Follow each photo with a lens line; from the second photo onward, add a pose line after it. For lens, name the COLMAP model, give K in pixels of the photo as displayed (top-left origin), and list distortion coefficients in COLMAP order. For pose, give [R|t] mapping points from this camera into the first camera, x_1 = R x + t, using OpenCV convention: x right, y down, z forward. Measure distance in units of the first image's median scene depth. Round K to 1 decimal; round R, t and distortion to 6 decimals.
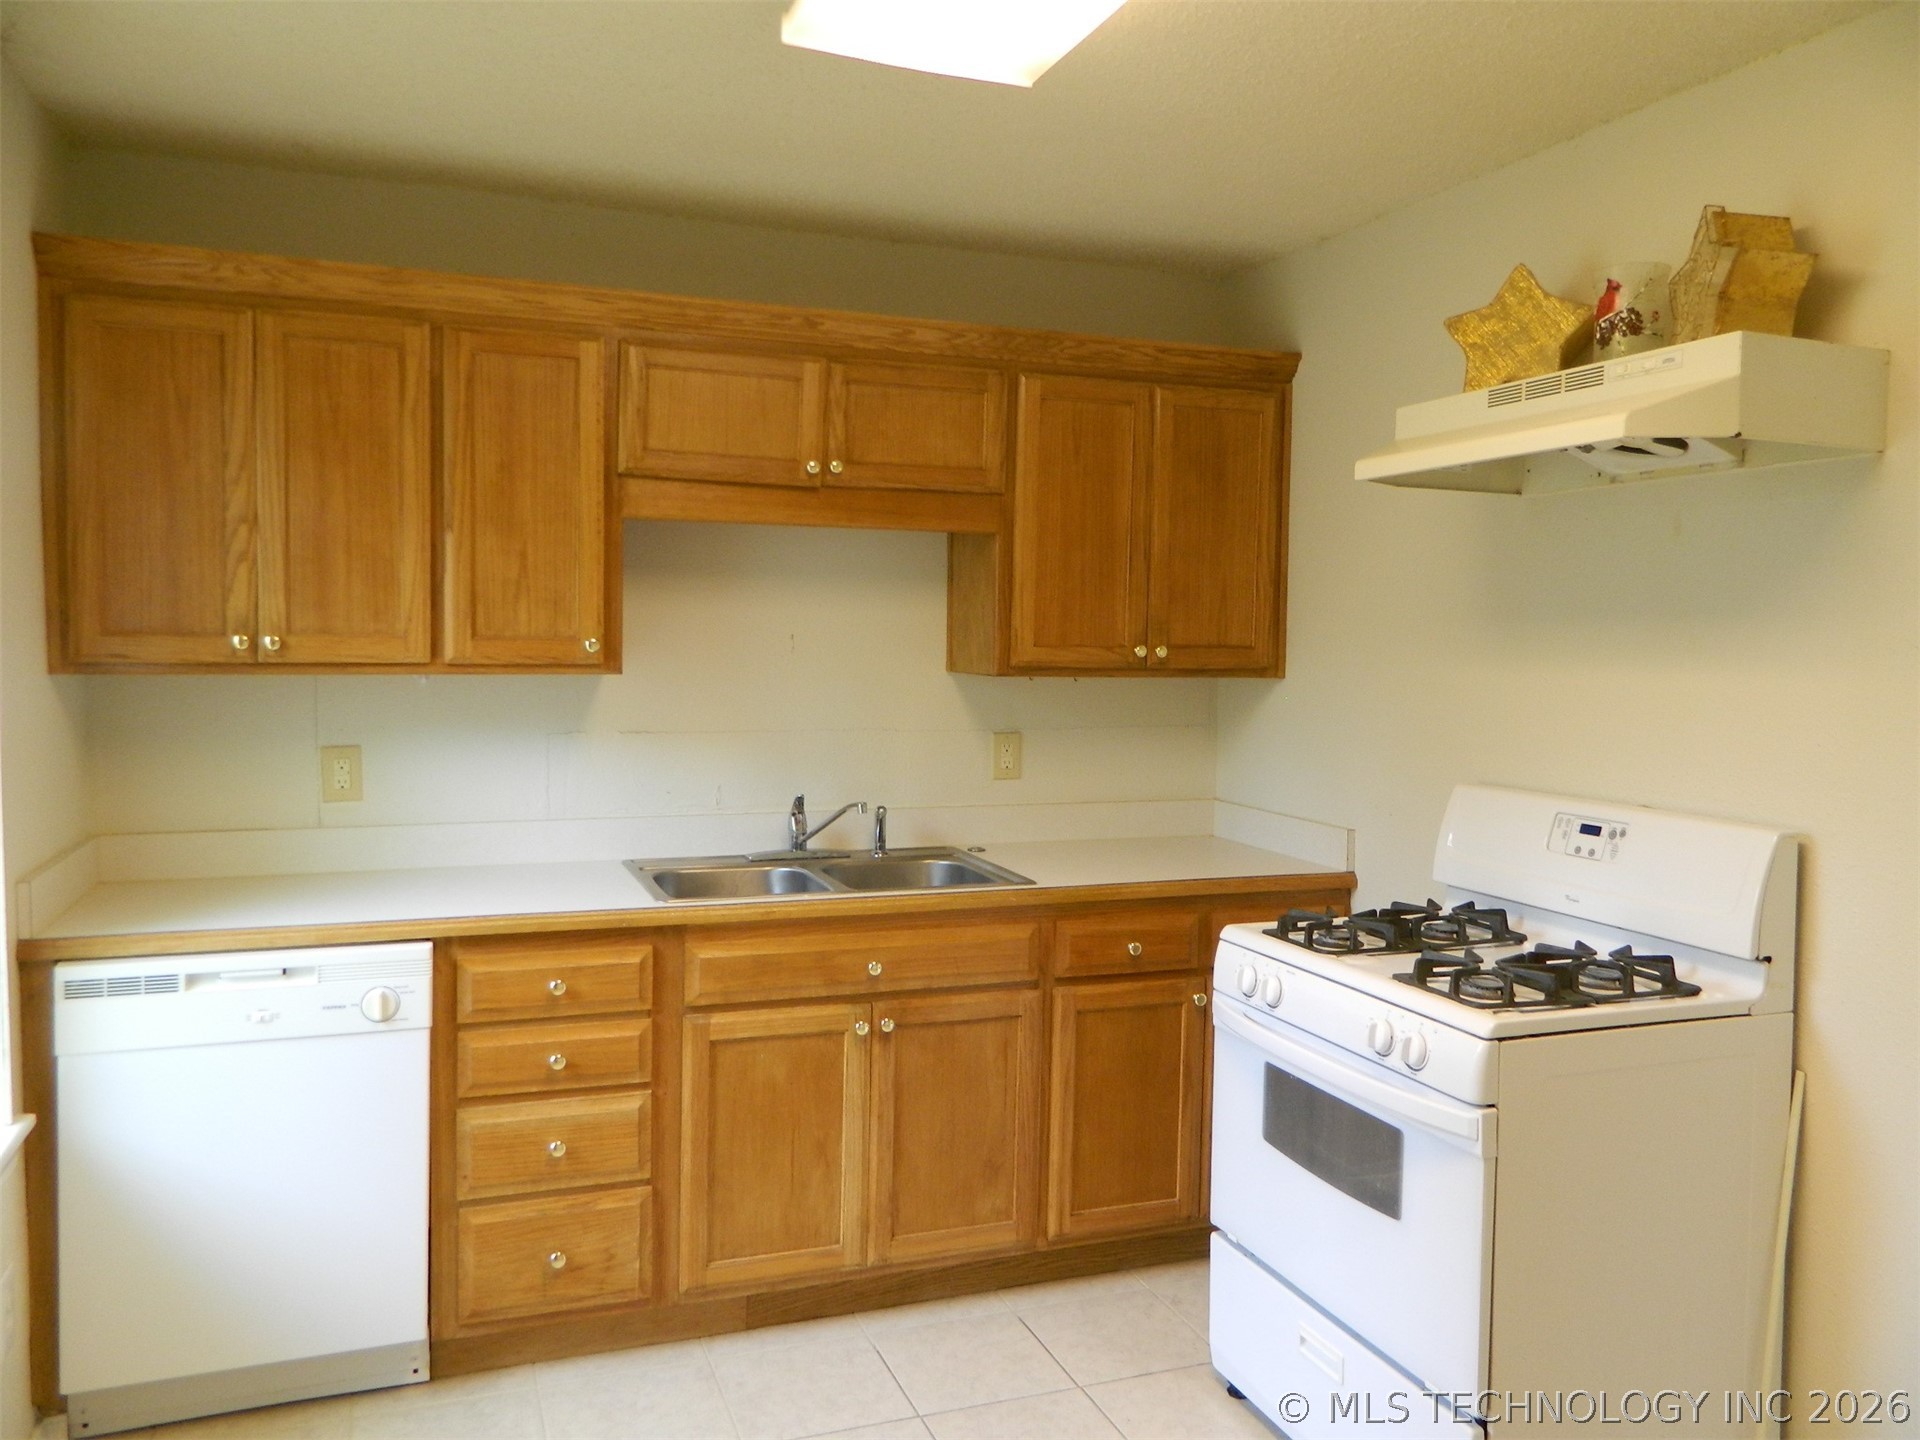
lens RADIAL K [[1427.7, 0, 959.3], [0, 1427.7, 710.6], [0, 0, 1]] dist [0.010794, -0.002674]
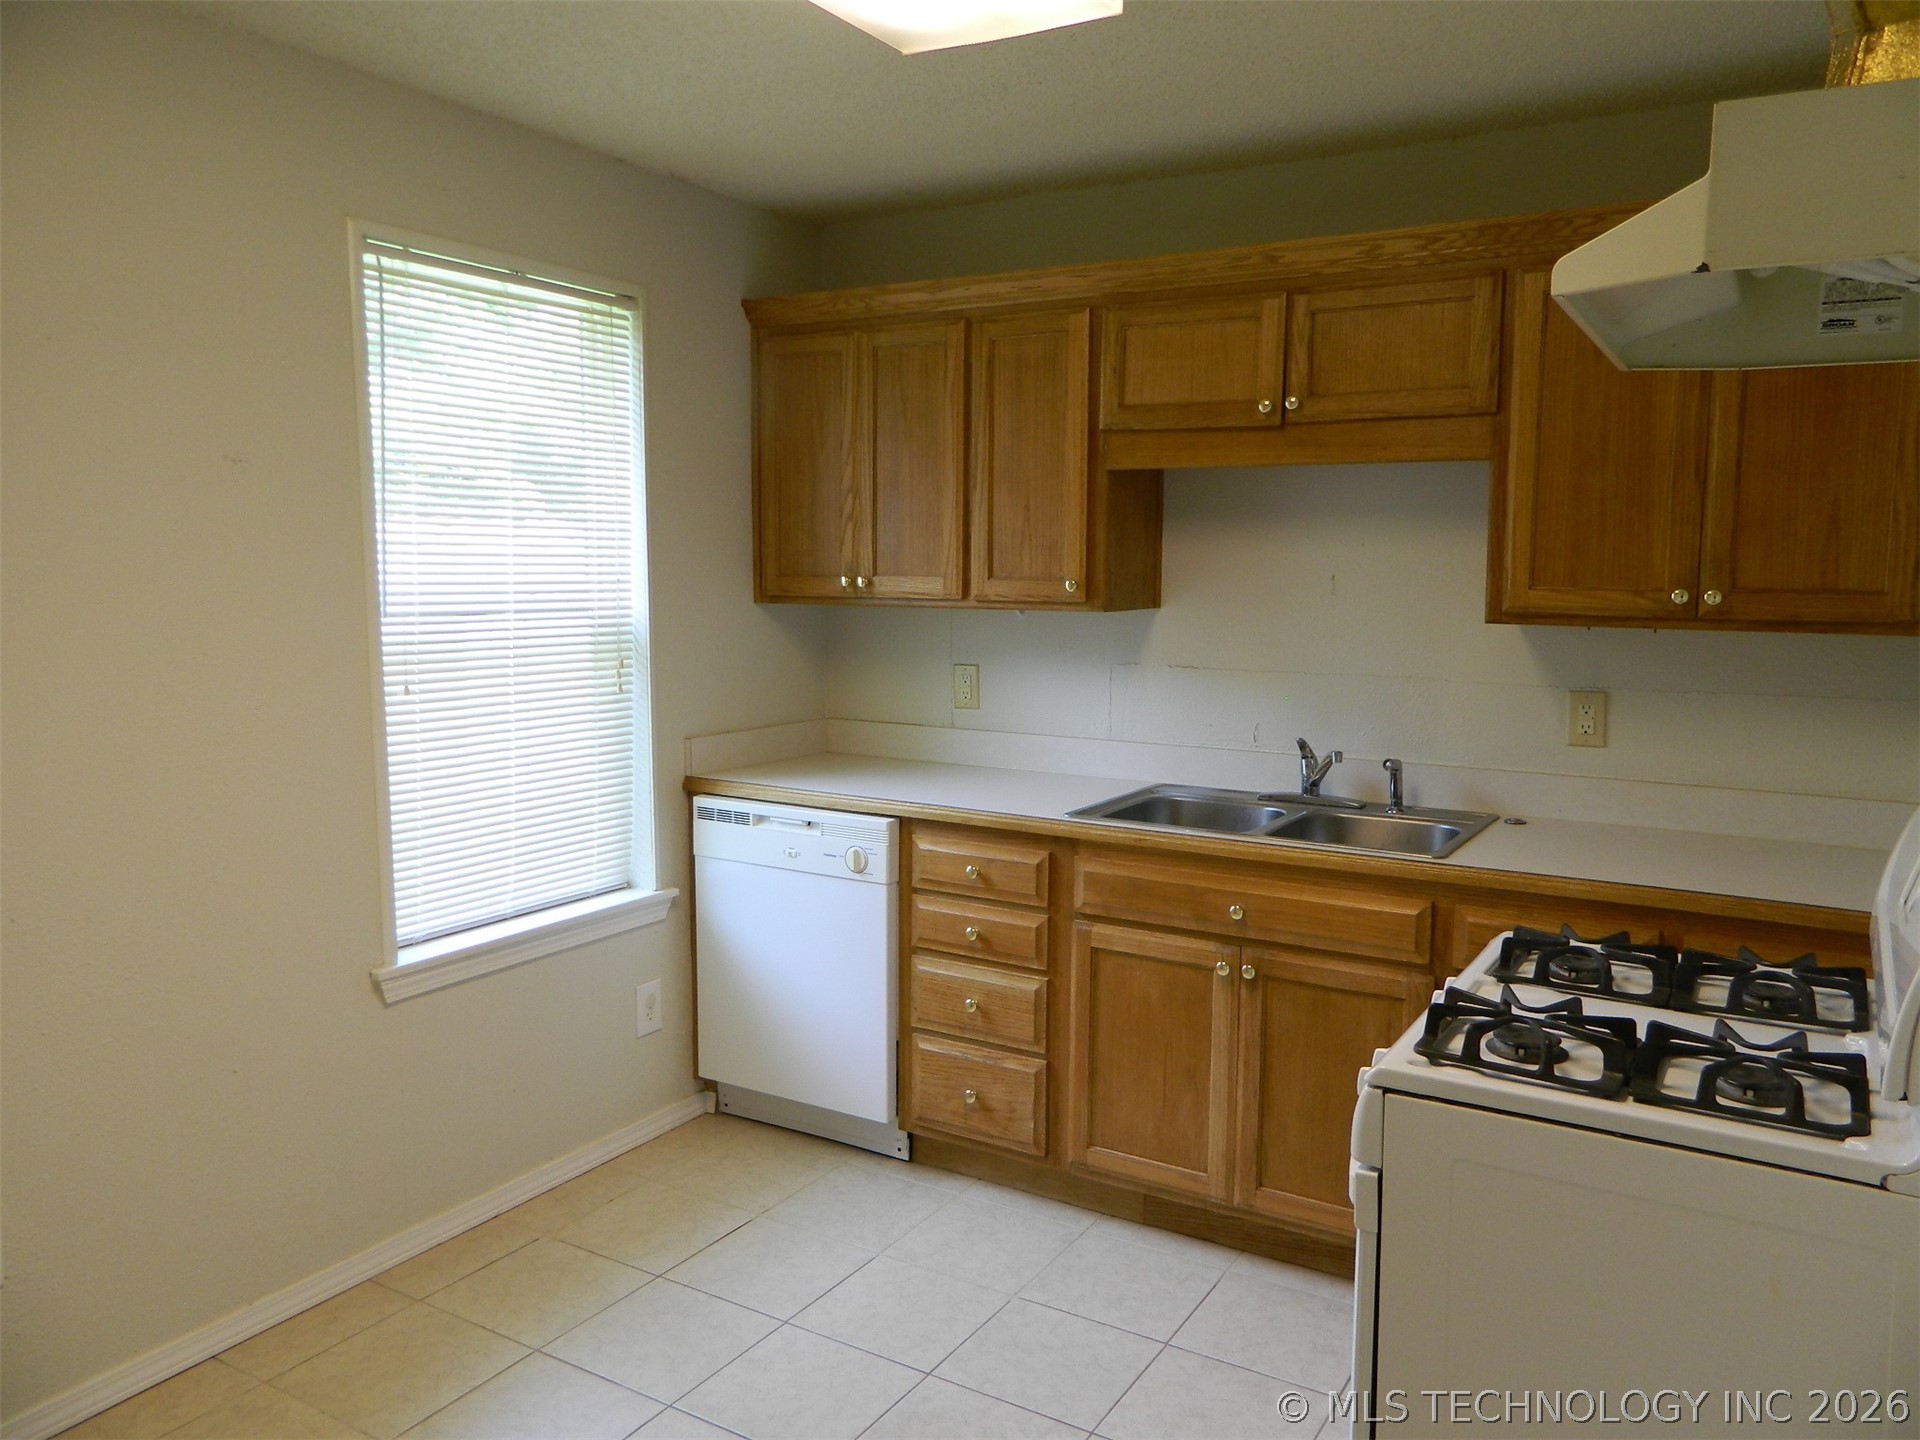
lens RADIAL K [[1427.7, 0, 959.3], [0, 1427.7, 710.6], [0, 0, 1]] dist [0.010794, -0.002674]
pose [[0.621624, 0.073718, -0.779839, 0.604353], [-0.040736, 0.997257, 0.061799, -0.013809], [0.782256, -0.006649, 0.622922, 0.236378]]
